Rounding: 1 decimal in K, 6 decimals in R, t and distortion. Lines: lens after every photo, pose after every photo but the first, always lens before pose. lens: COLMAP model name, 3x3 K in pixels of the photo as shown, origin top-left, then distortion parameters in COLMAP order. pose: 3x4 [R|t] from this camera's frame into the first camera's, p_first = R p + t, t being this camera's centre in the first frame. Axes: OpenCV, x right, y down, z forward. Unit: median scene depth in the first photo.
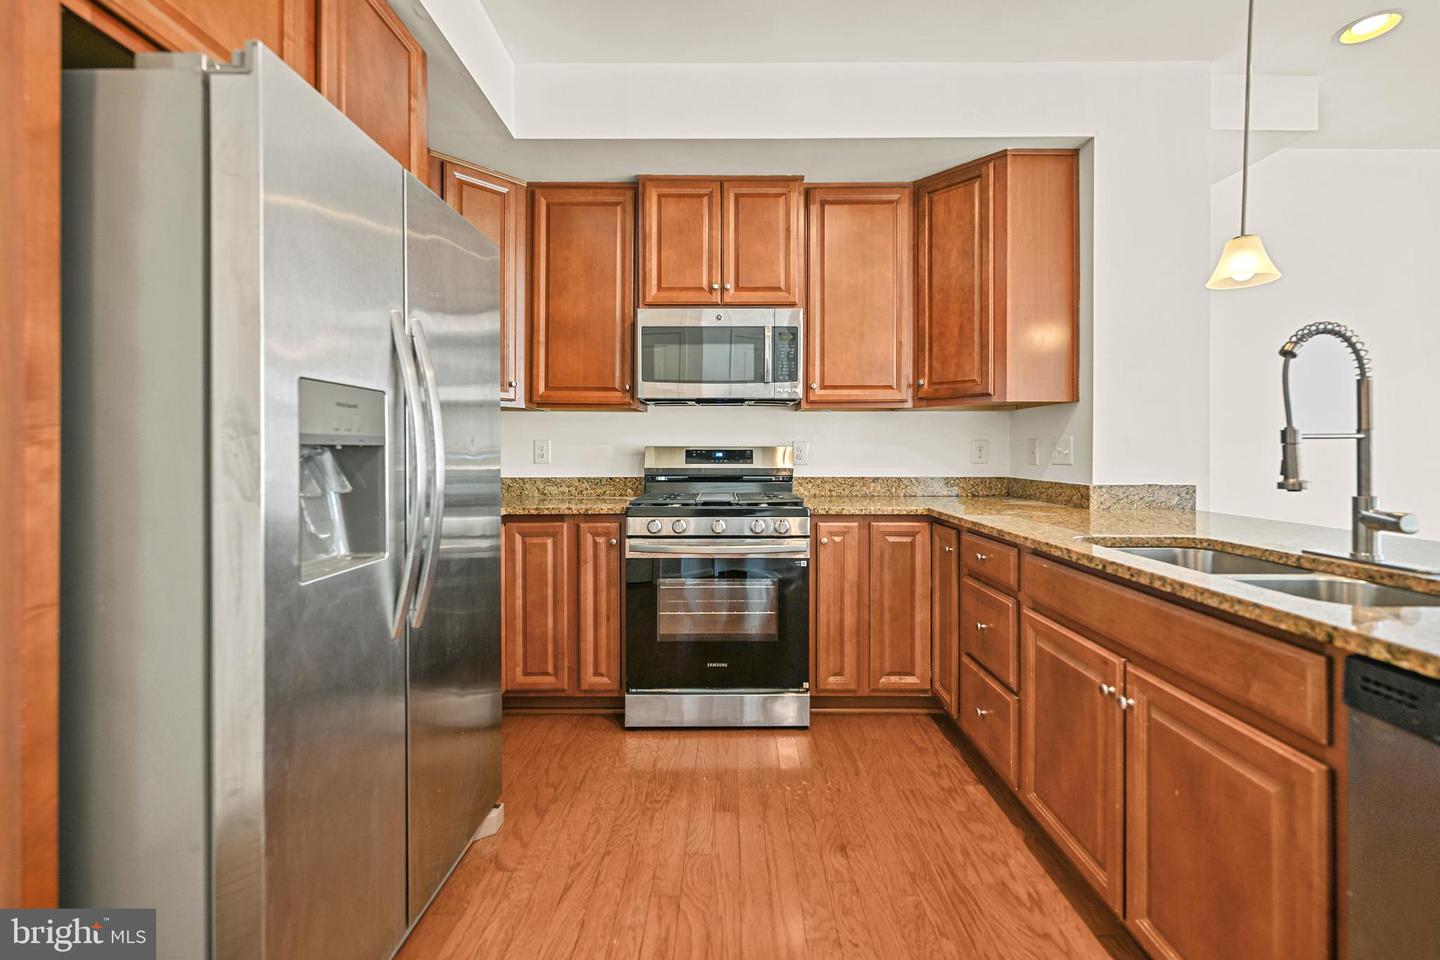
lens RADIAL K [[588.5, 0, 730.3], [0, 588.5, 449.1], [0, 0, 1]] dist [-0.001724, 0.000380]
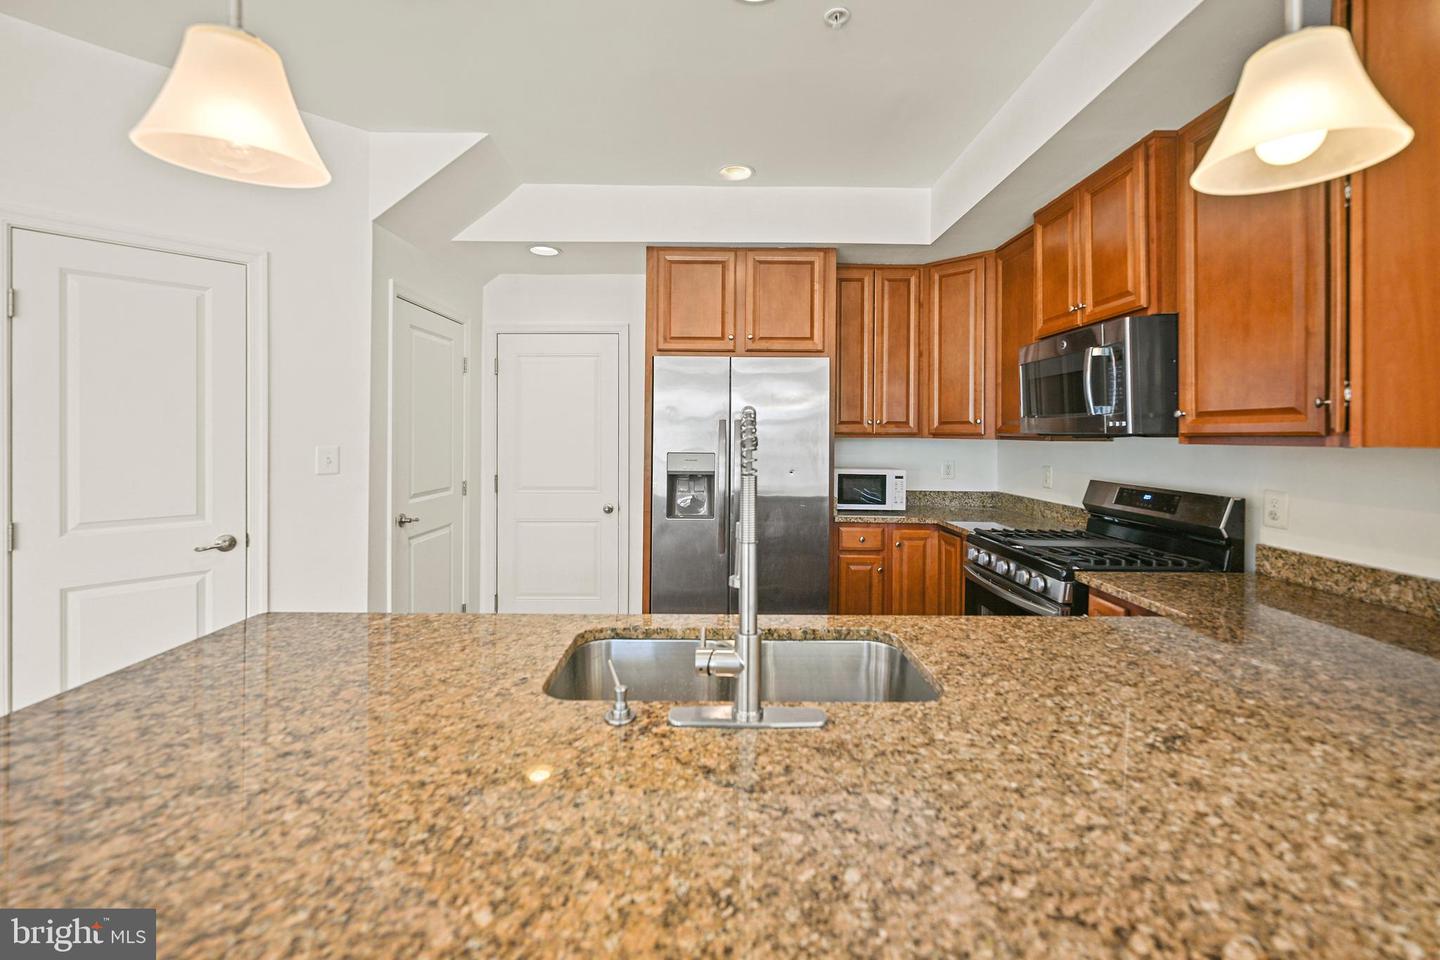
lens RADIAL K [[588.5, 0, 715.7], [0, 588.5, 435.4], [0, 0, 1]] dist [-0.001724, 0.000380]
pose [[-0.000748, 0.002708, -0.999996, 0.945060], [-0.005192, 0.999983, 0.002712, -0.089204], [0.999986, 0.005194, -0.000734, 0.496555]]
